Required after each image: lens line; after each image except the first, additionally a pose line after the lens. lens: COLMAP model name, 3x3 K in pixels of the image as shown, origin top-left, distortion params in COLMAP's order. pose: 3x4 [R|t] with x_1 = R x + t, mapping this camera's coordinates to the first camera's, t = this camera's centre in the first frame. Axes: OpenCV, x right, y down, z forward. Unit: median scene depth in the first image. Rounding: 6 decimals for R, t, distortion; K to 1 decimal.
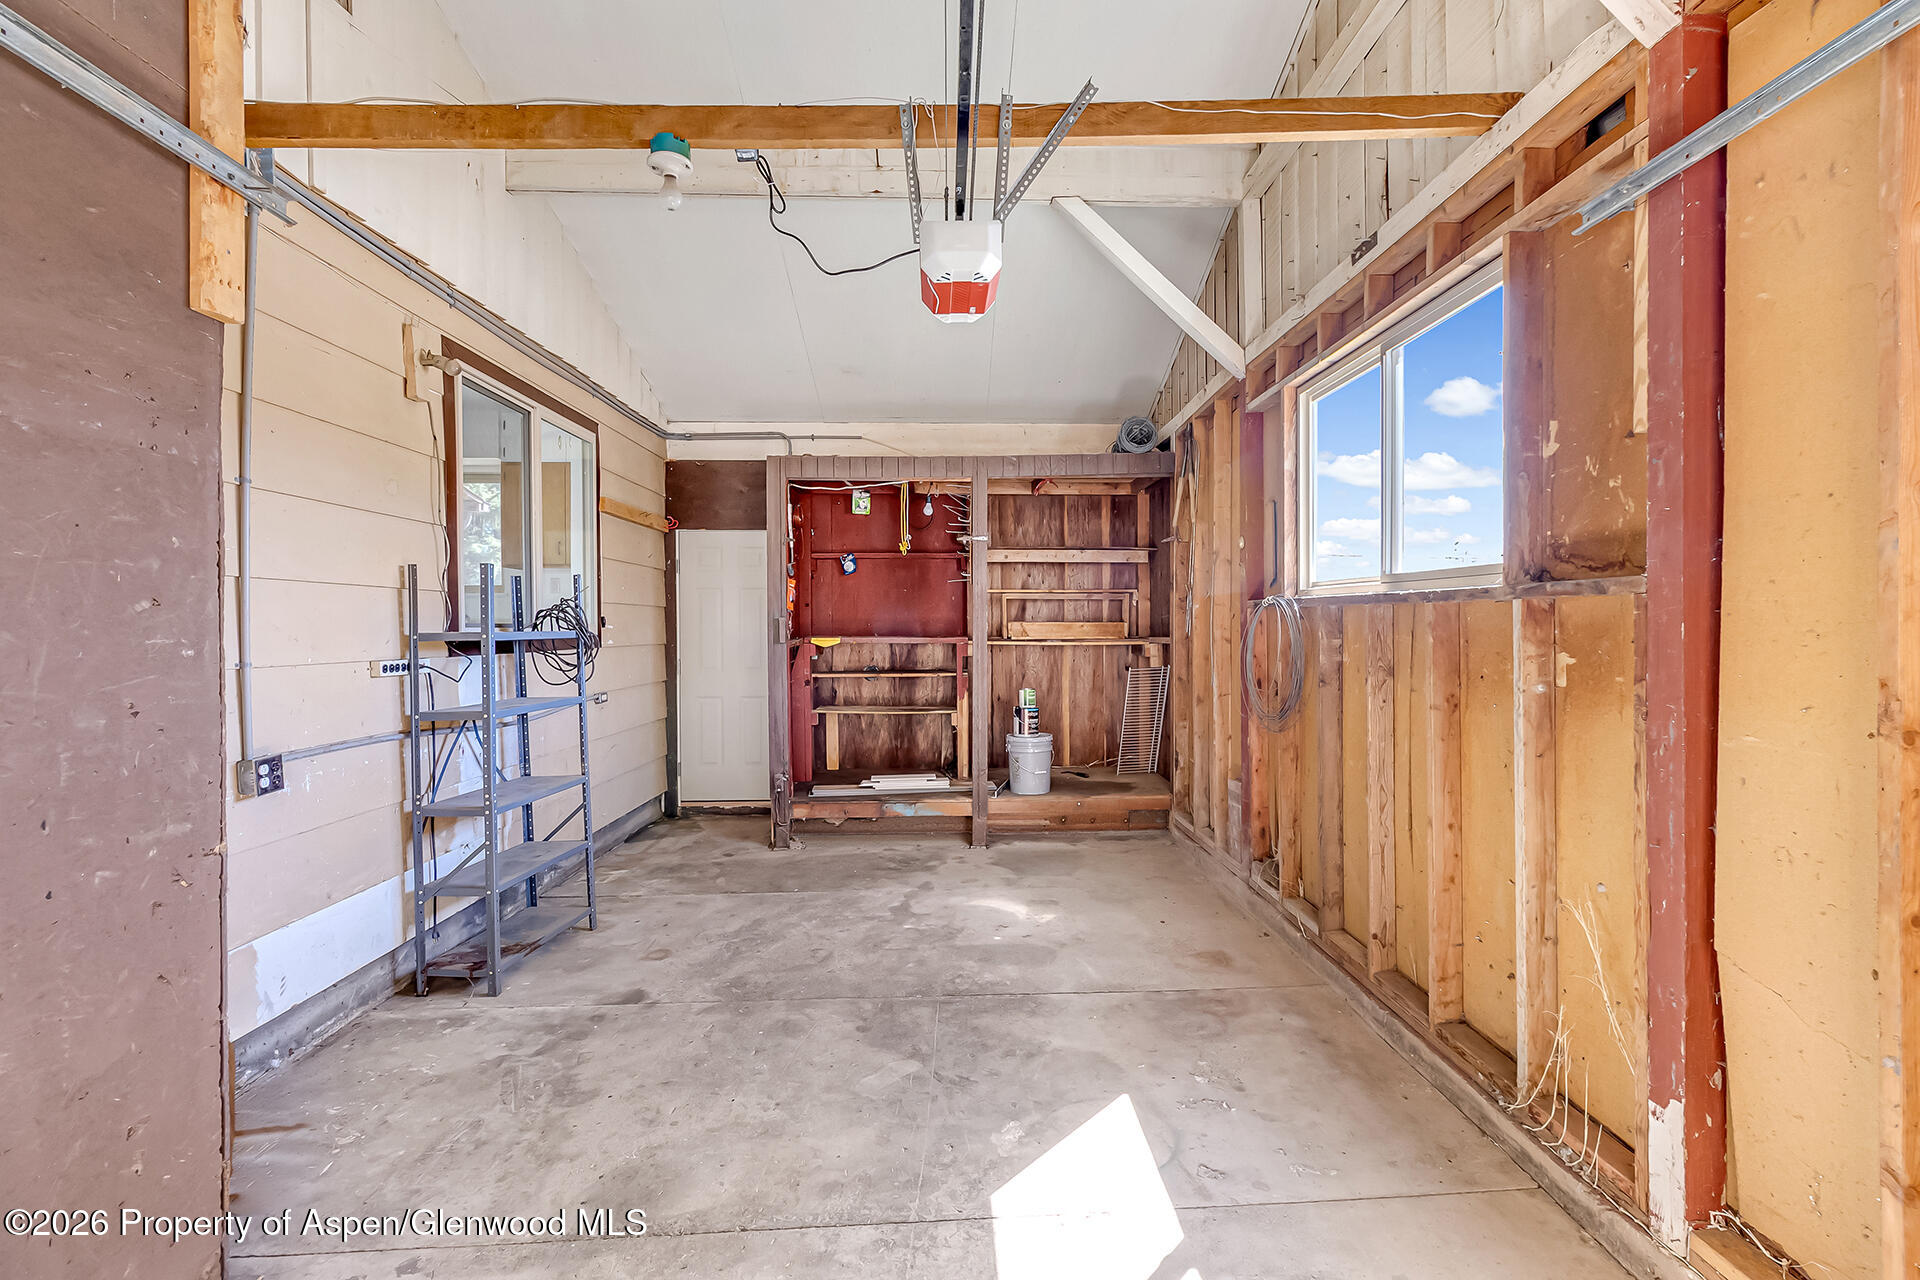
lens RADIAL K [[924.2, 0, 957.5], [0, 924.2, 629.9], [0, 0, 1]] dist [0.038646, 0.000268]
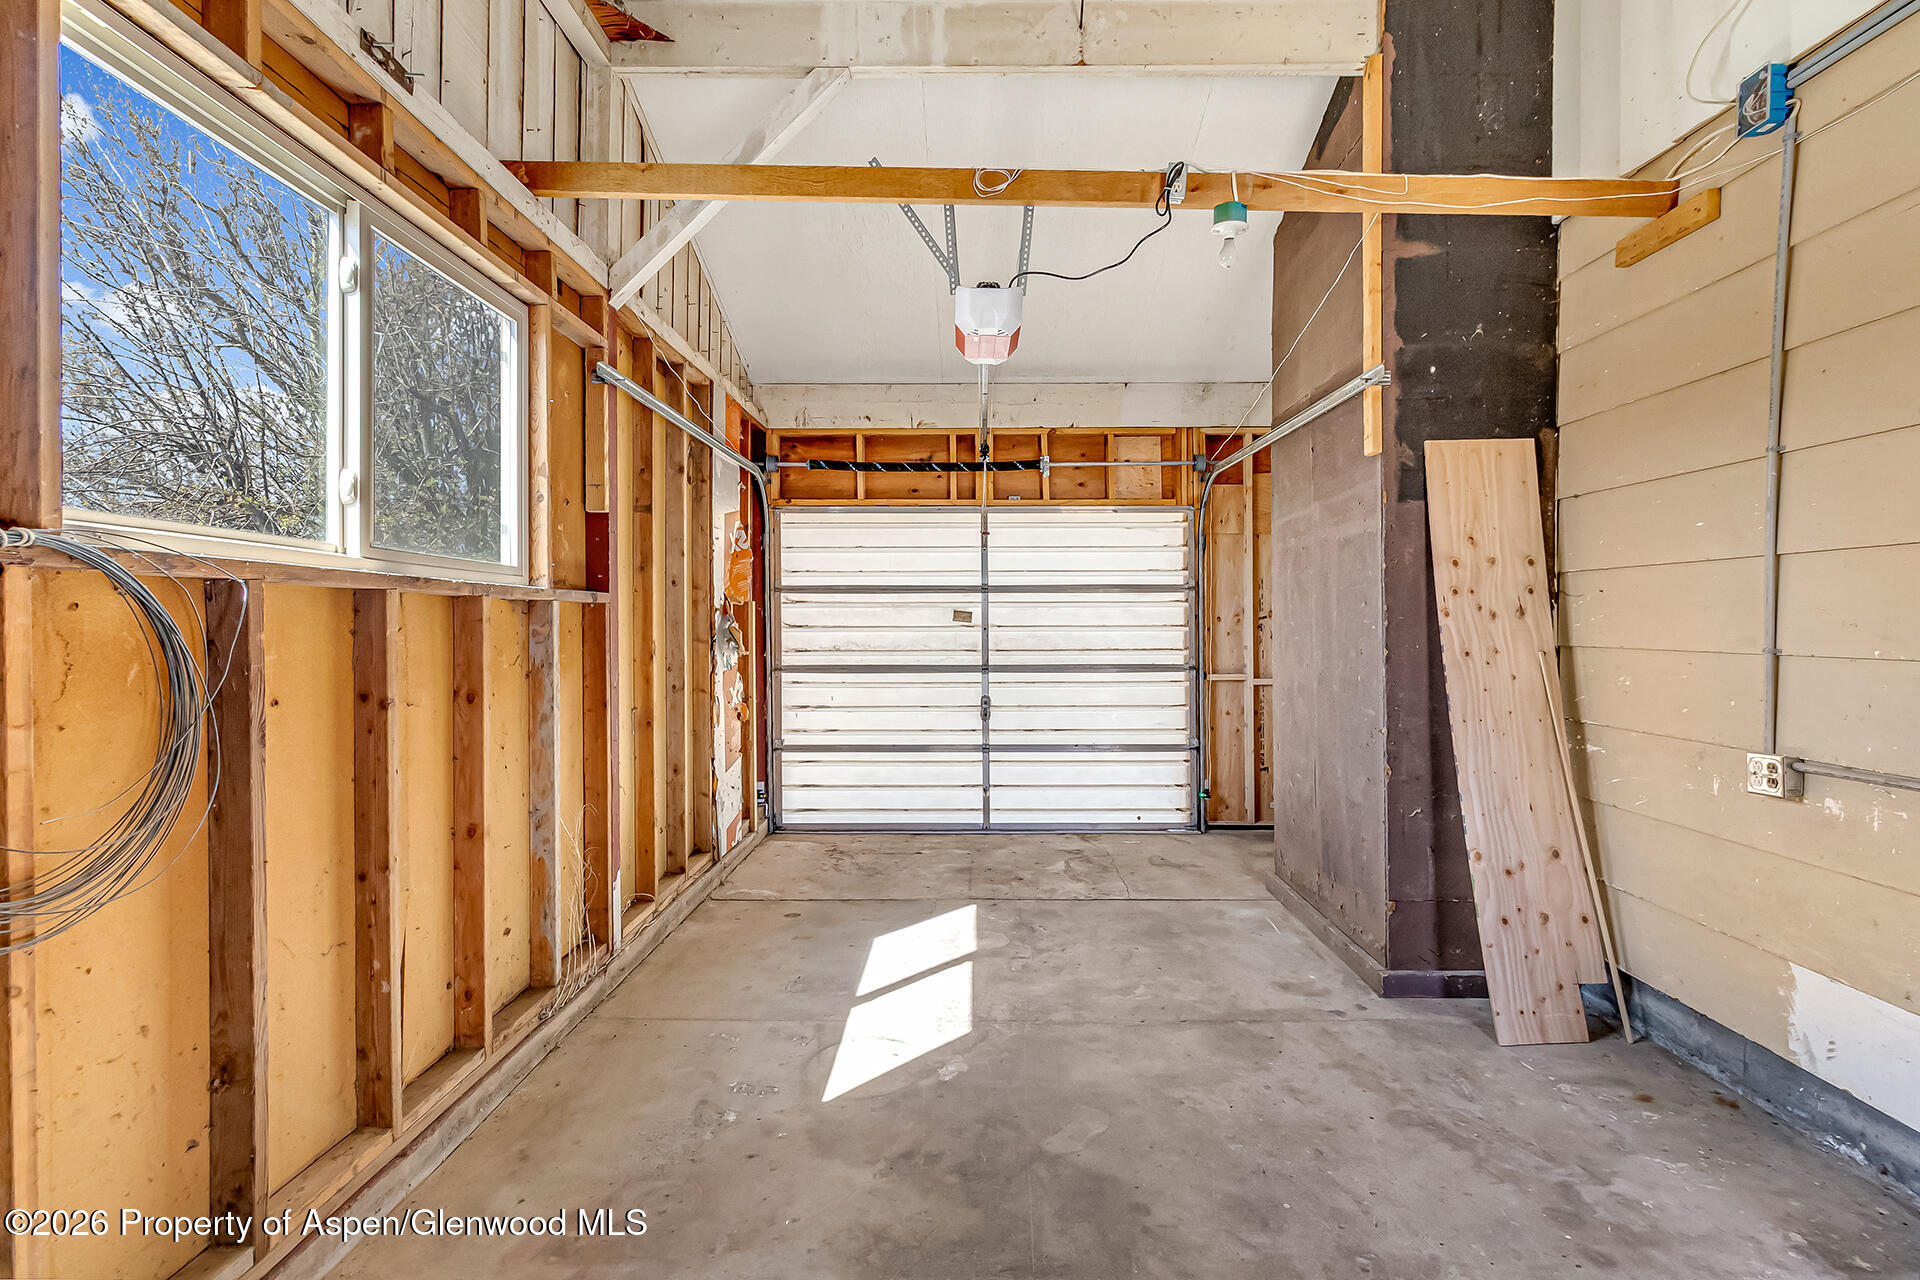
lens RADIAL K [[924.2, 0, 961.9], [0, 924.2, 633.4], [0, 0, 1]] dist [0.038646, 0.000268]
pose [[-0.999513, 0.009900, 0.029602, 0.003990], [0.010425, 0.999791, 0.017606, -0.004222], [-0.029421, 0.017906, -0.999407, 1.979894]]
